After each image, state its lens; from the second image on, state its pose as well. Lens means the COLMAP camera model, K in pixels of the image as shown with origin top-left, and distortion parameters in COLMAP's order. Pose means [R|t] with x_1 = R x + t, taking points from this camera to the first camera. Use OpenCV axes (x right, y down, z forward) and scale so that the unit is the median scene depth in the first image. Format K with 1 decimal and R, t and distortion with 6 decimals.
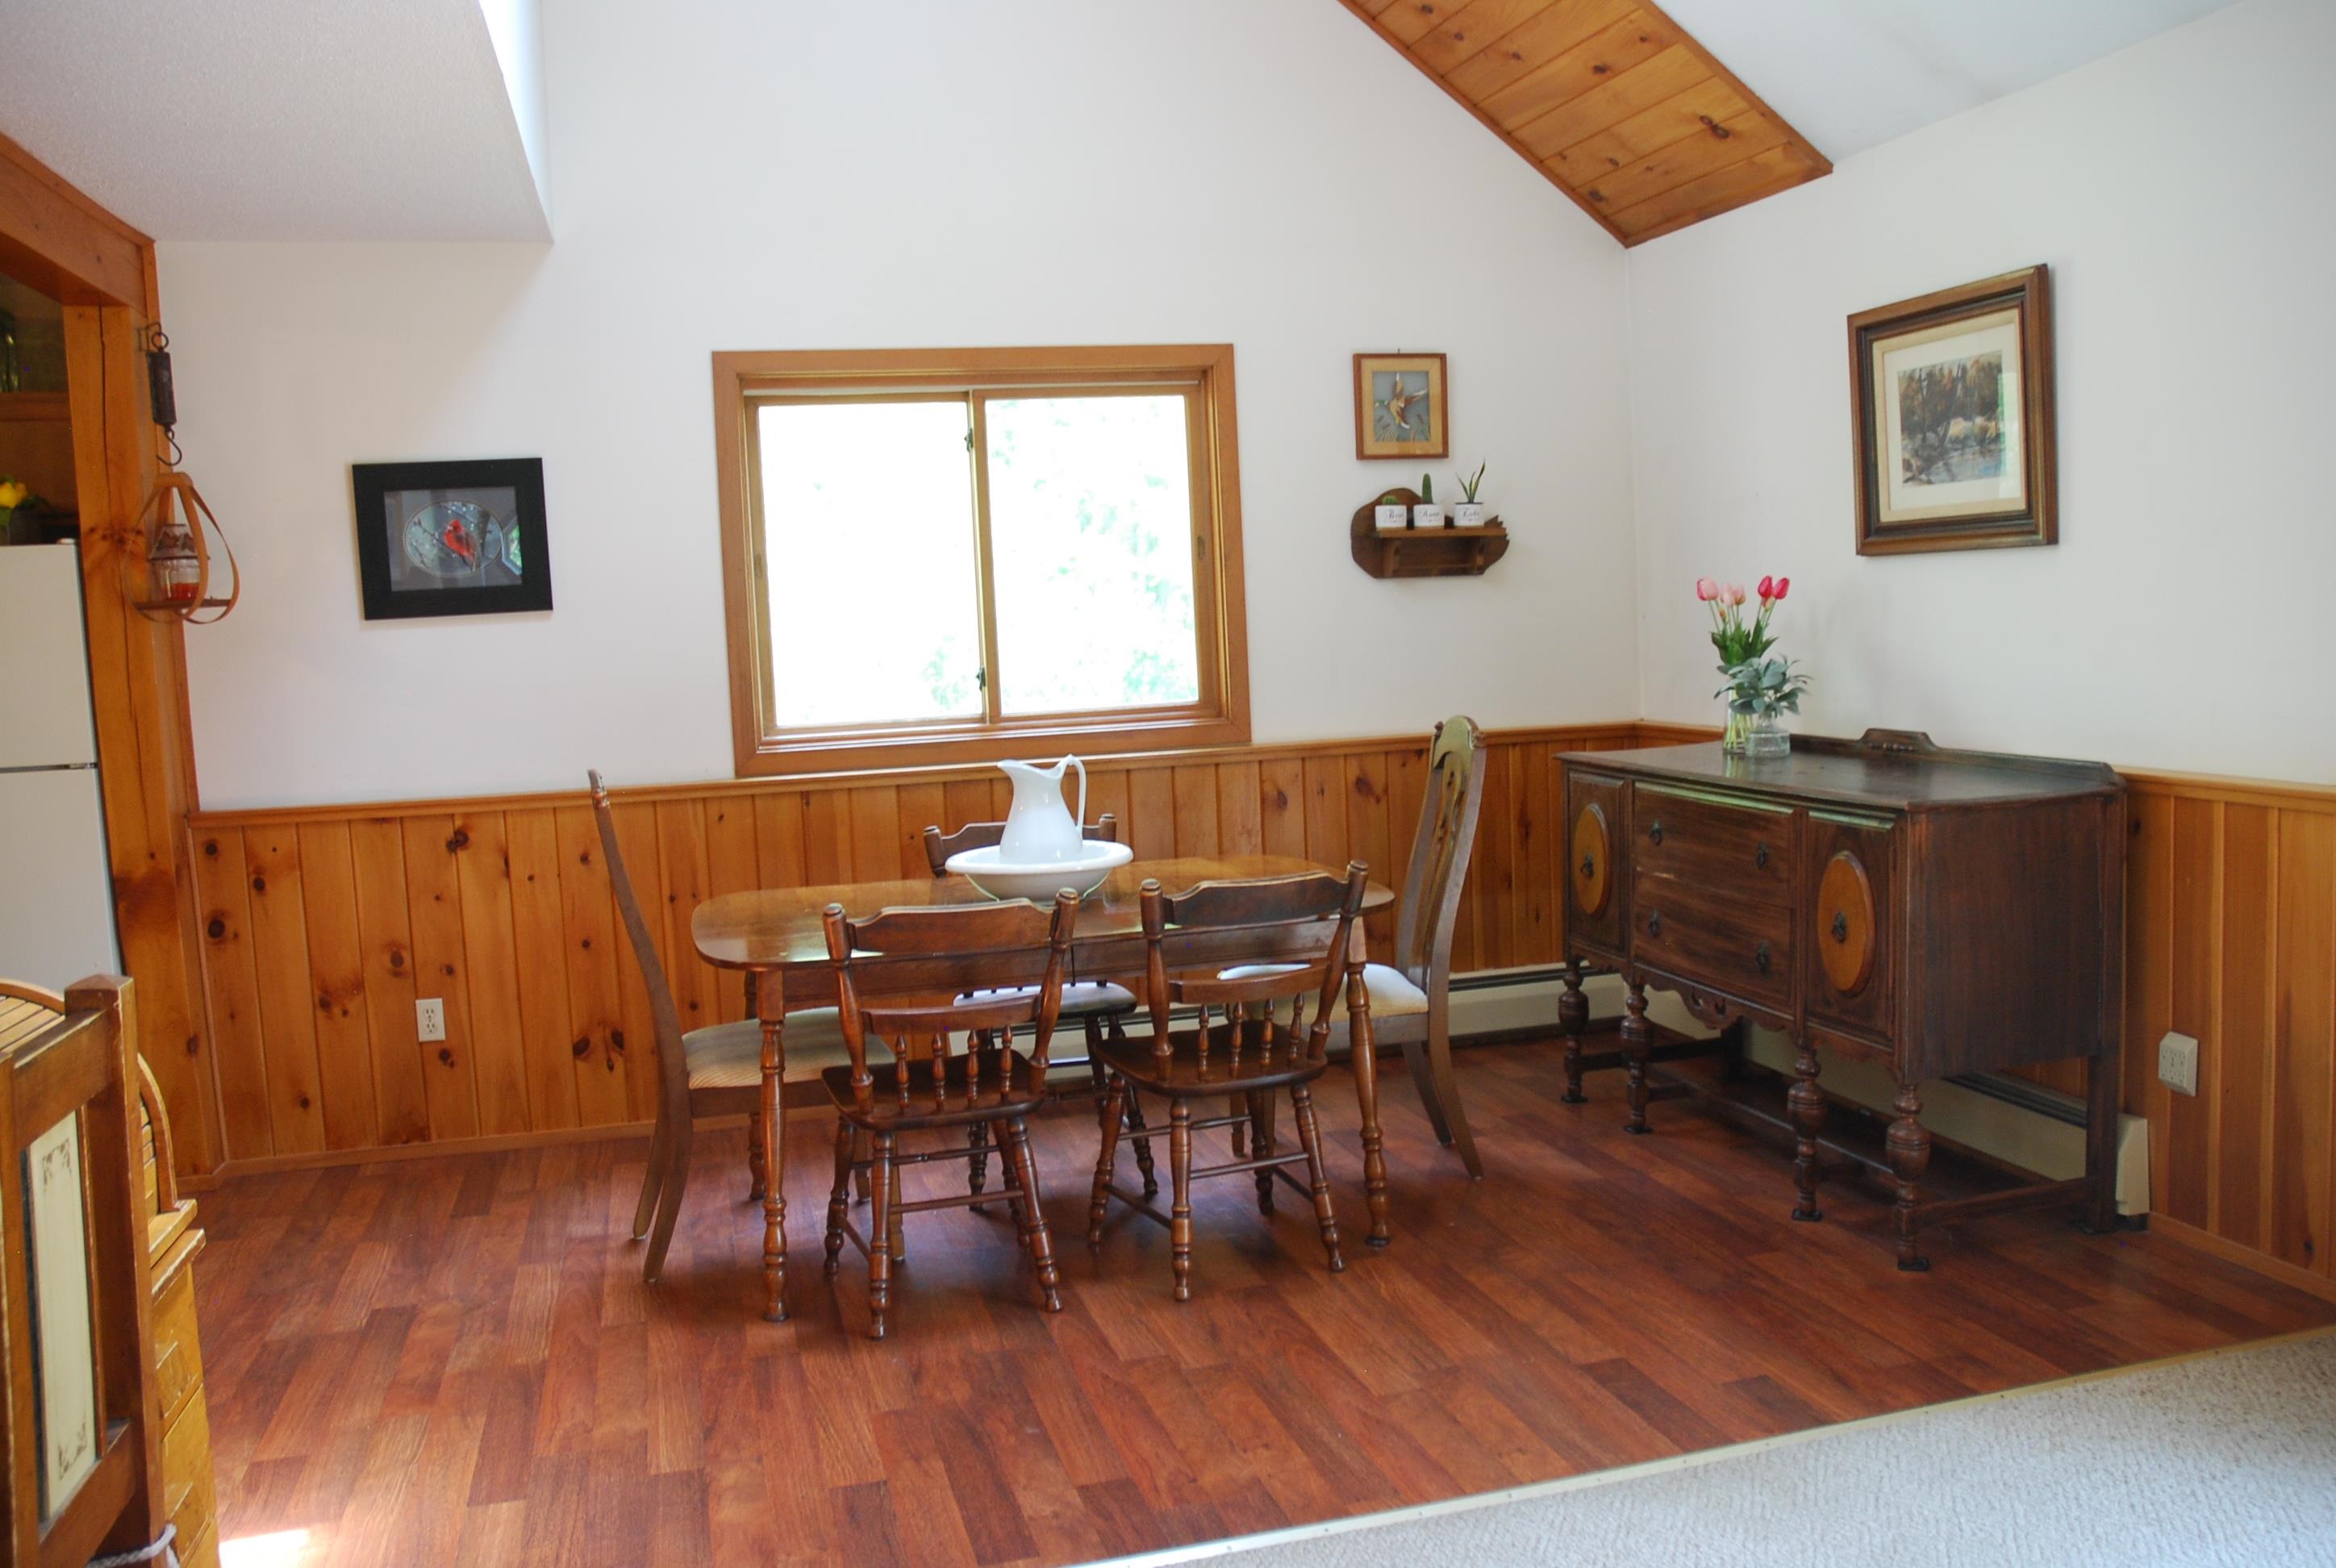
lens RADIAL K [[1887.2, 0, 1196.7], [0, 1887.2, 781.9], [0, 0, 1]] dist [-0.152976, 0.163920]
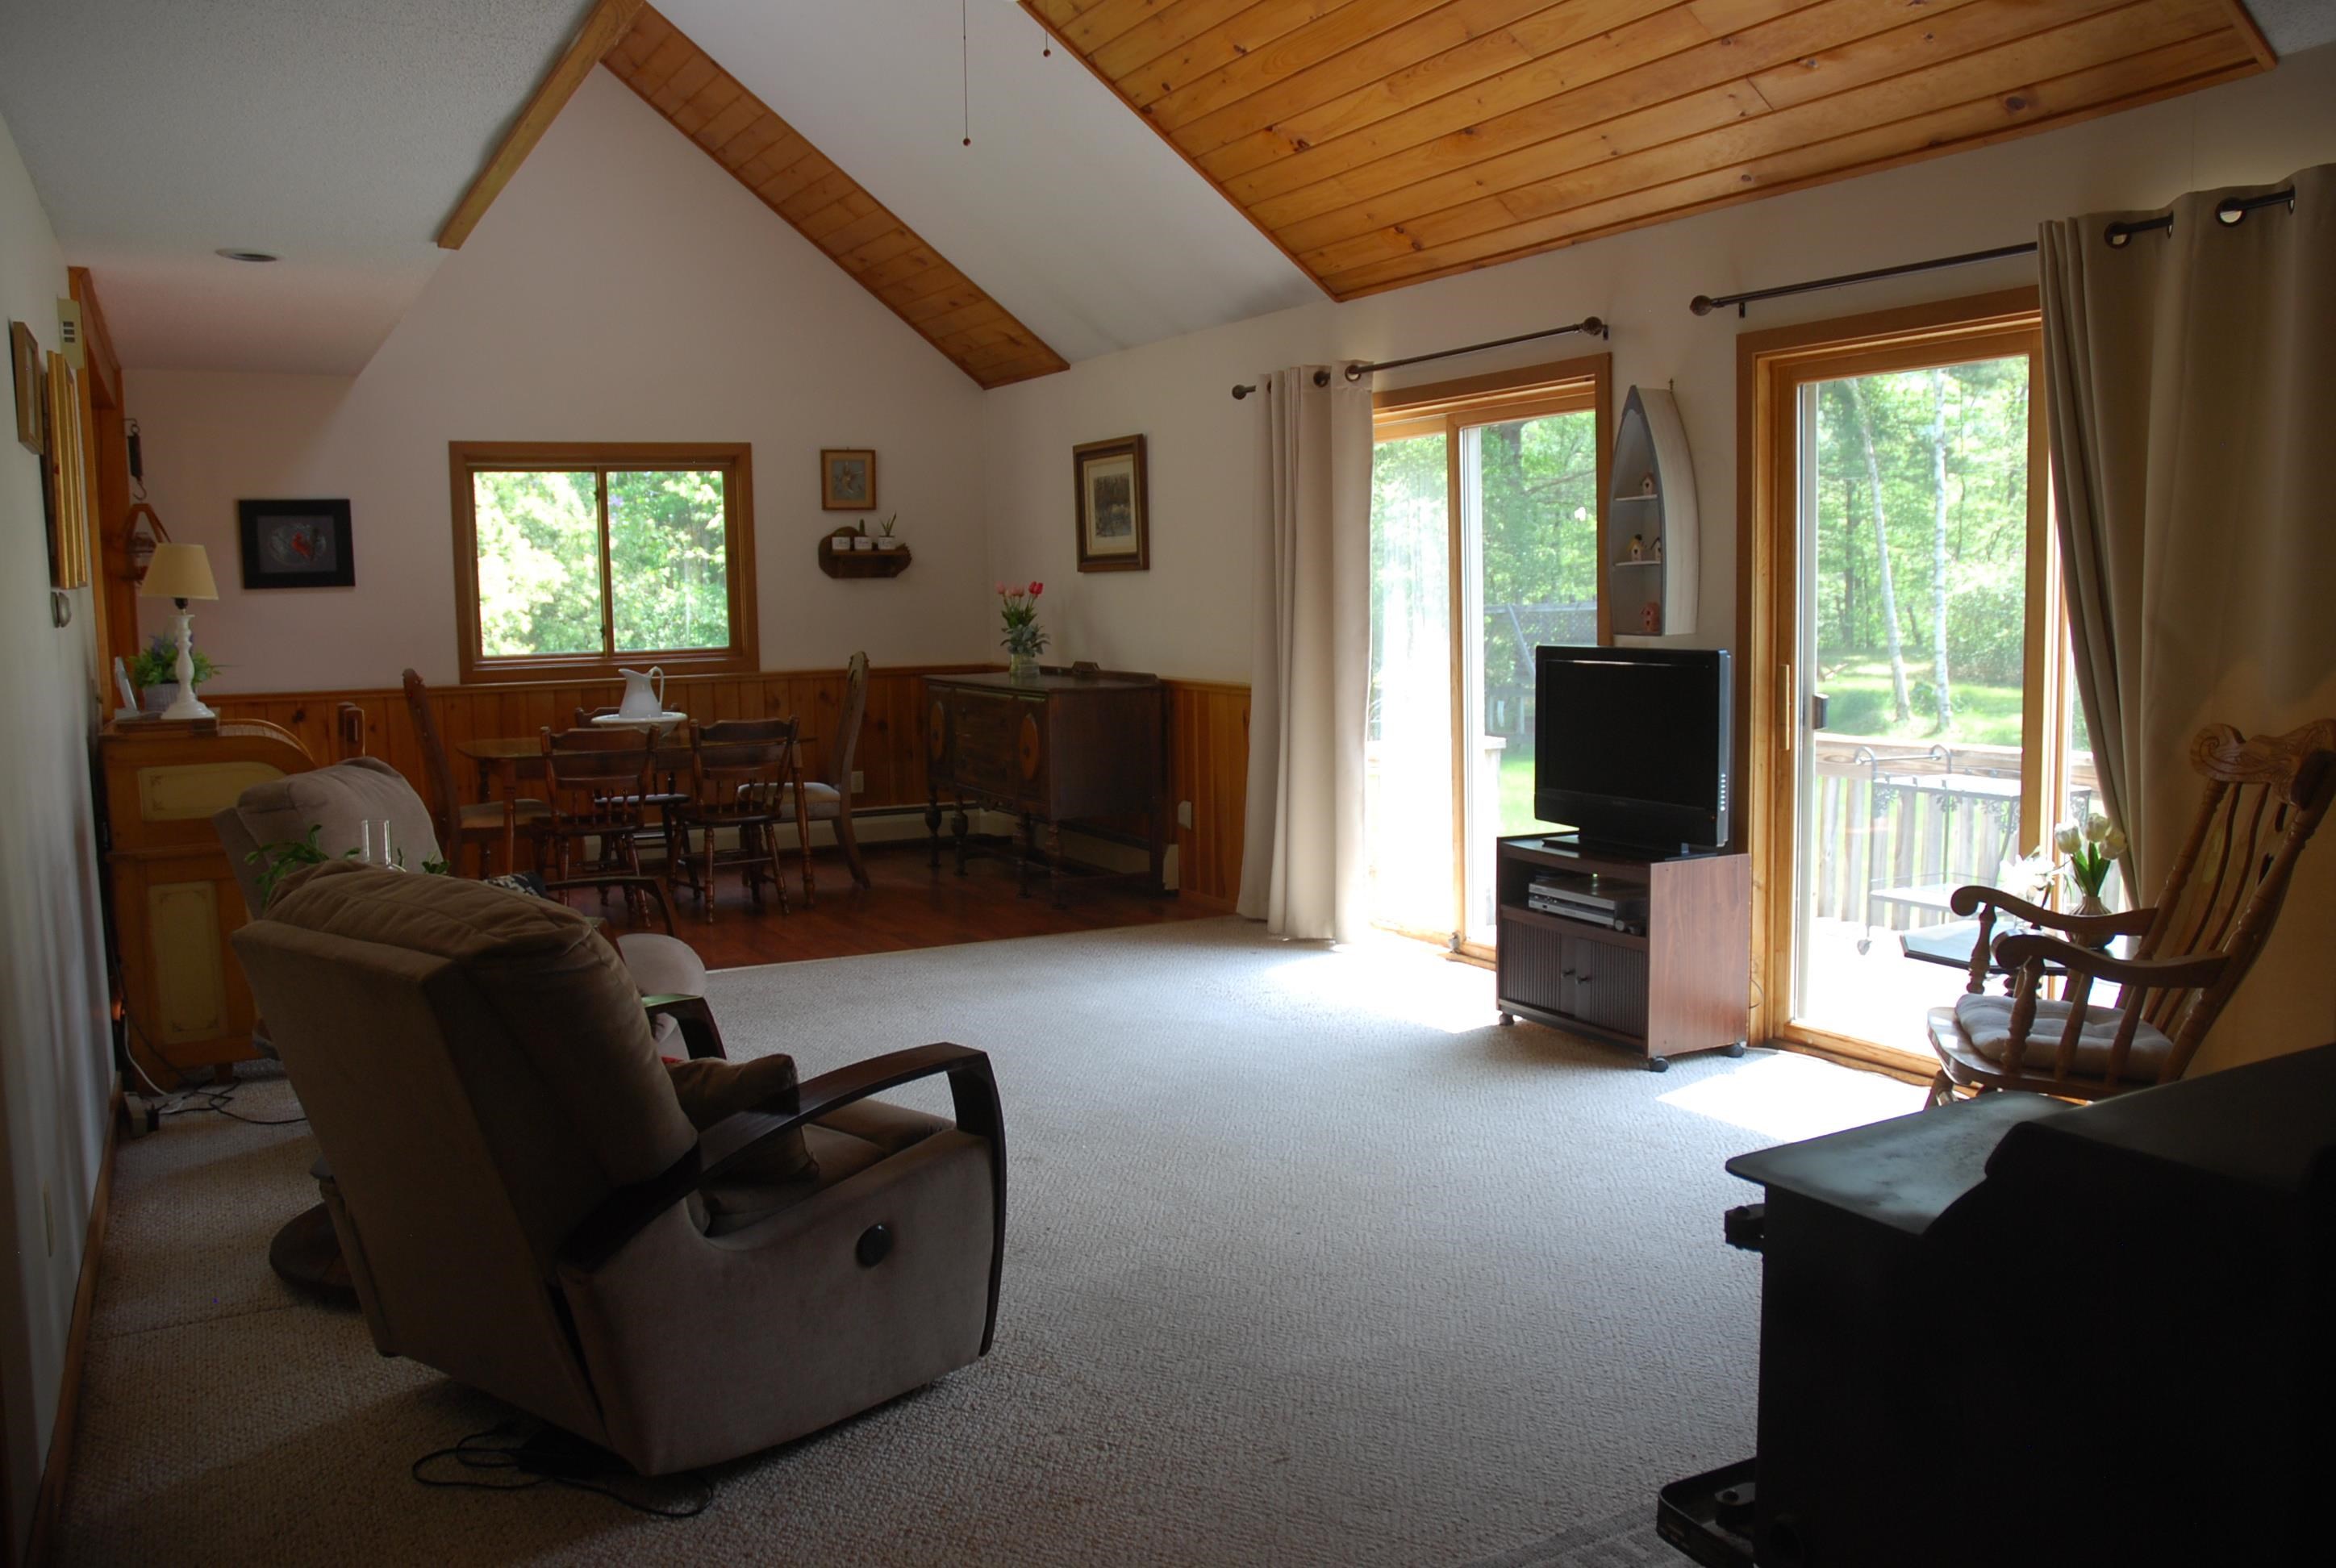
lens RADIAL K [[1887.2, 0, 1196.7], [0, 1887.2, 781.9], [0, 0, 1]] dist [-0.152976, 0.163920]
pose [[0.975269, 0.004040, 0.220986, 0.046514], [-0.005742, 0.999959, 0.007063, 0.076256], [-0.220948, -0.008157, 0.975251, -0.881899]]
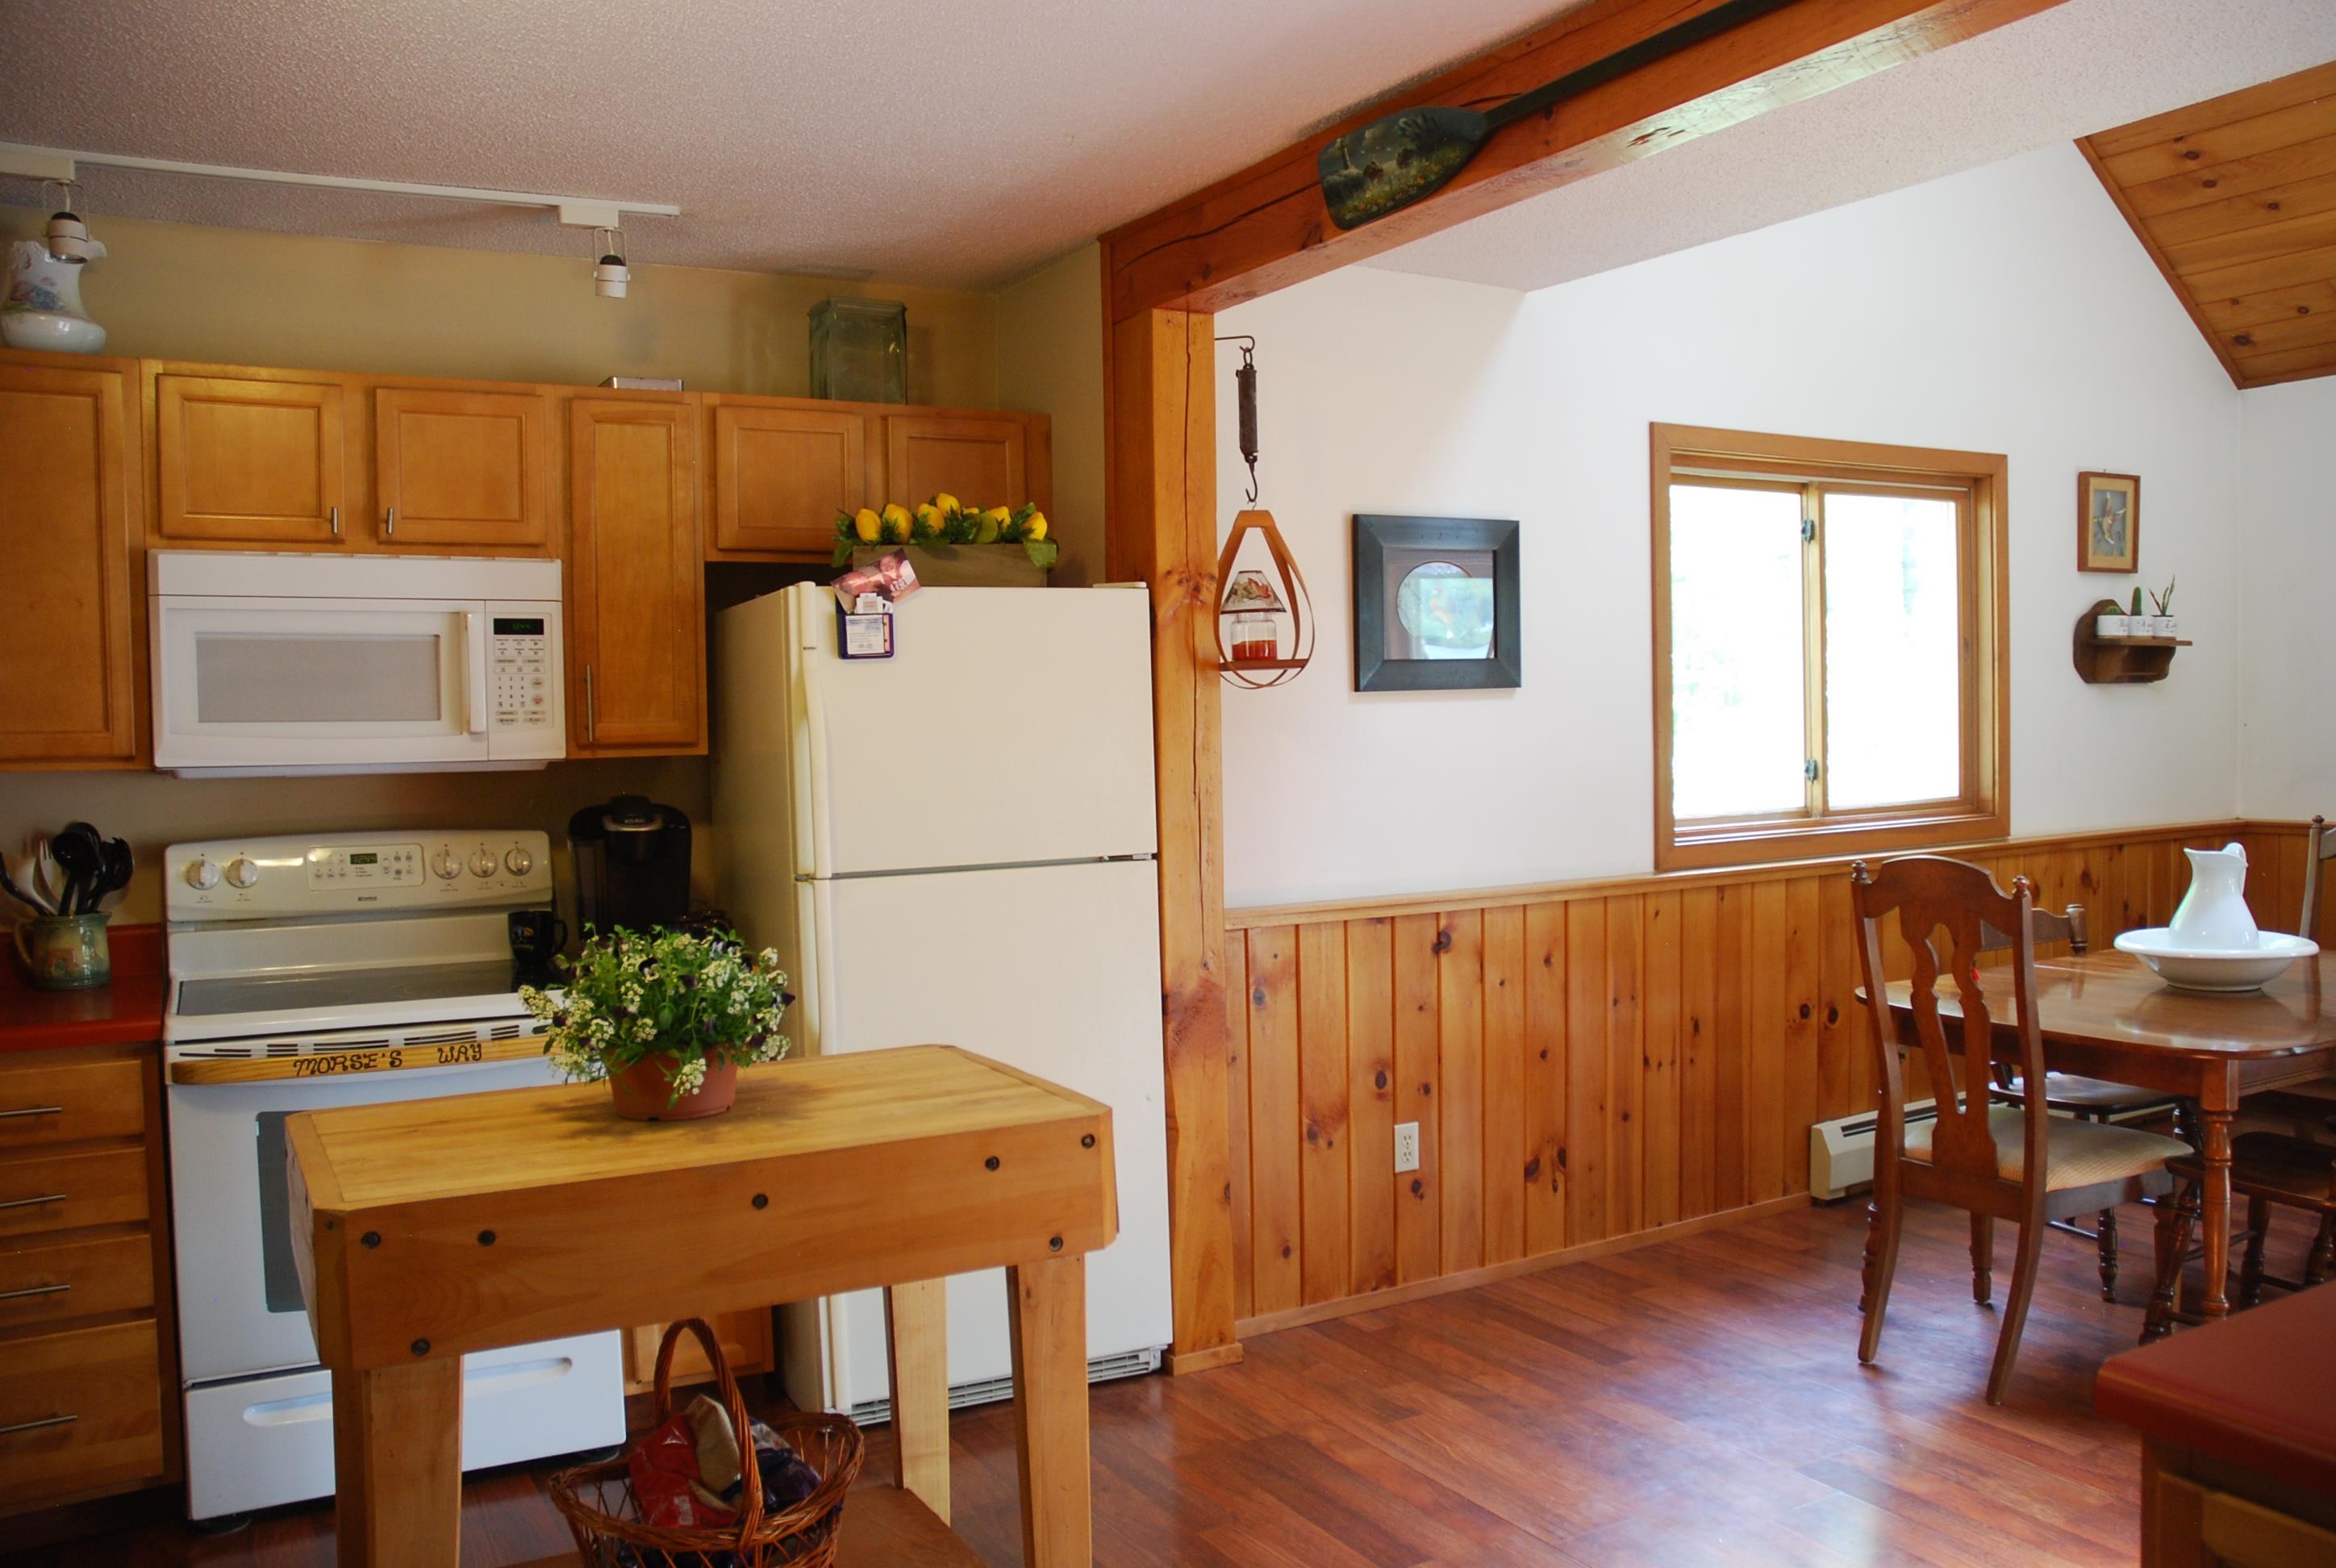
lens RADIAL K [[1849.2, 0, 1235.0], [0, 1849.2, 795.3], [0, 0, 1]] dist [-0.143715, 0.155707]
pose [[0.964271, 0.009706, 0.264738, -0.725643], [0.003780, 0.998723, -0.050384, 0.005367], [-0.264889, 0.049585, 0.963003, 0.168659]]
